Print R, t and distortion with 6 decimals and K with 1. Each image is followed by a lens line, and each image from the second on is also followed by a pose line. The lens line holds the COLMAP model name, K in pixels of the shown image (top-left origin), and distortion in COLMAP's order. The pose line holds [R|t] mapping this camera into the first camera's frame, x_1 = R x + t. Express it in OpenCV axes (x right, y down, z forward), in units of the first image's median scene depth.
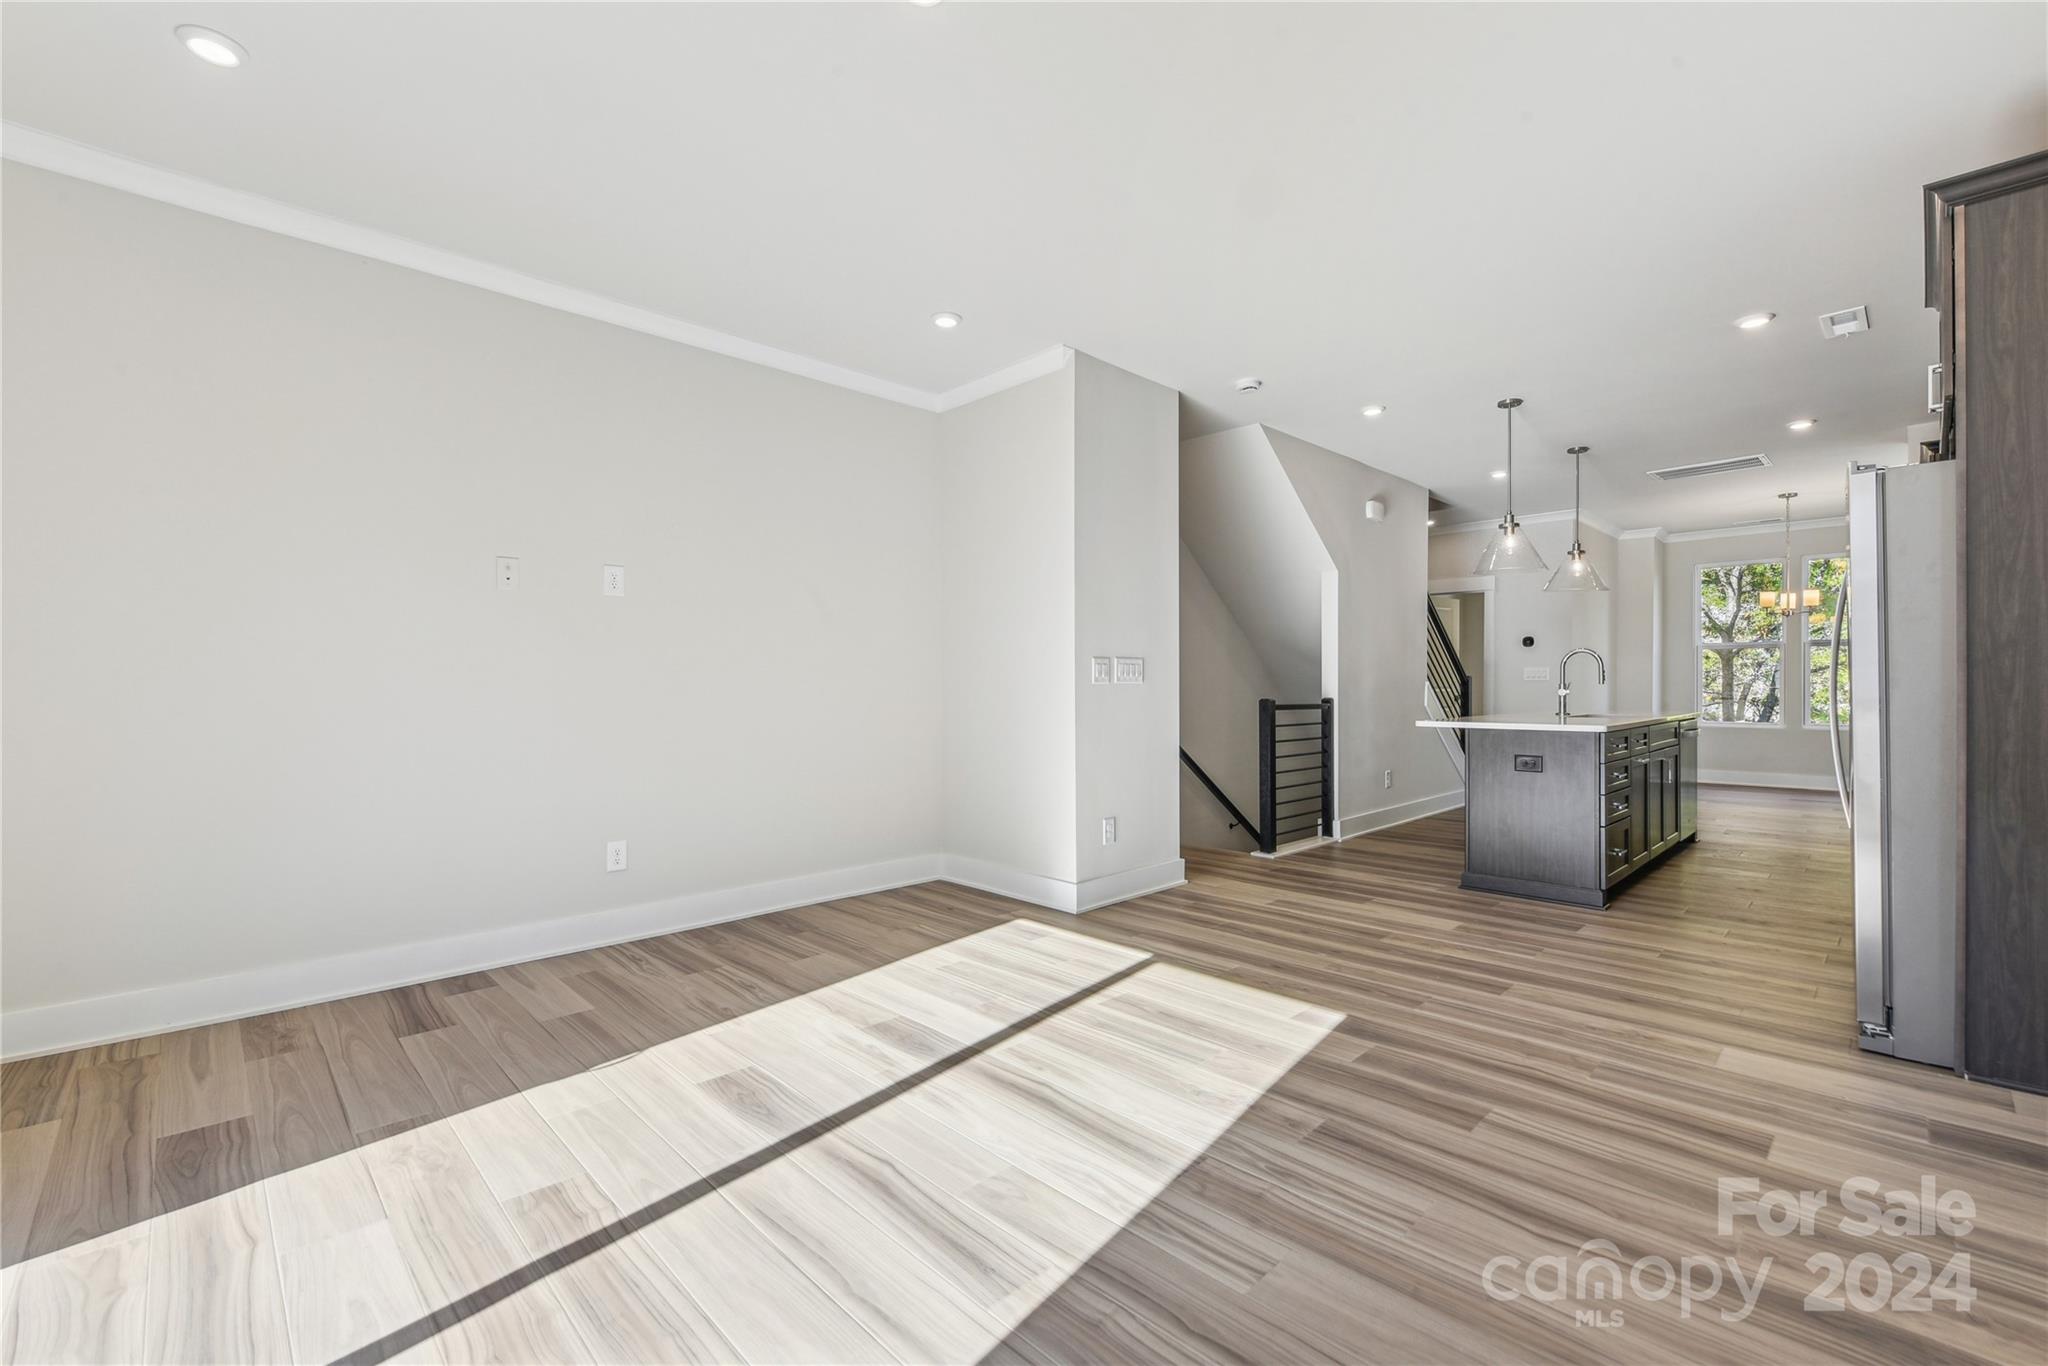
lens RADIAL K [[855.7, 0, 1022.7], [0, 855.7, 688.7], [0, 0, 1]] dist [-0.000372, 0.000029]
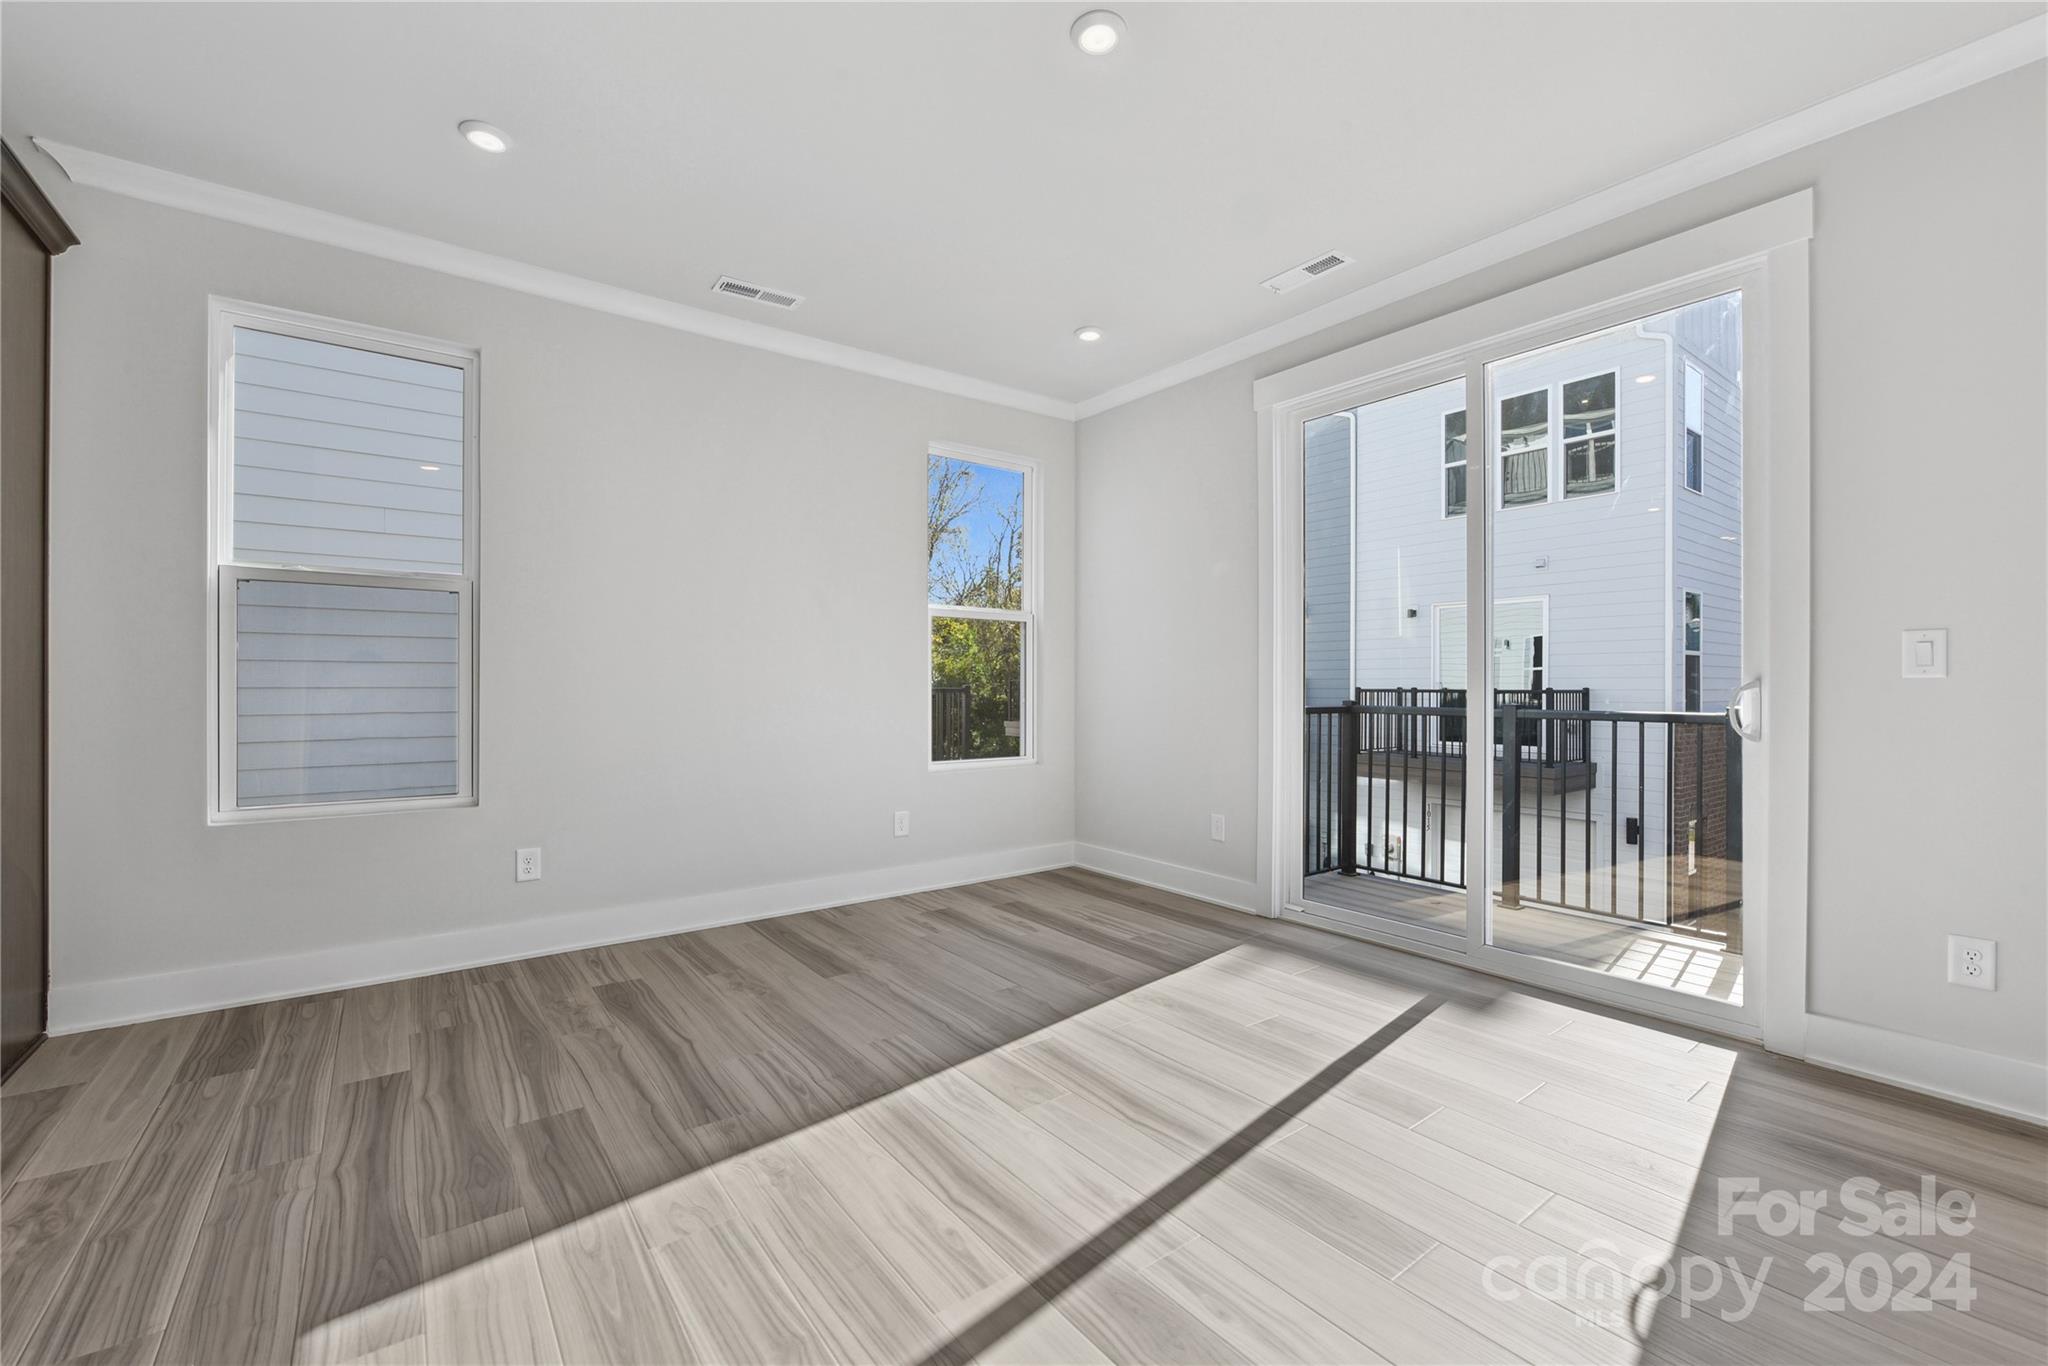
lens RADIAL K [[855.7, 0, 1024.1], [0, 855.7, 681.1], [0, 0, 1]] dist [-0.000372, 0.000029]
pose [[-0.992005, 0.000502, 0.126194, -0.147808], [0.000240, 0.999998, -0.002094, -0.003292], [-0.126195, -0.002047, -0.992003, 1.975807]]
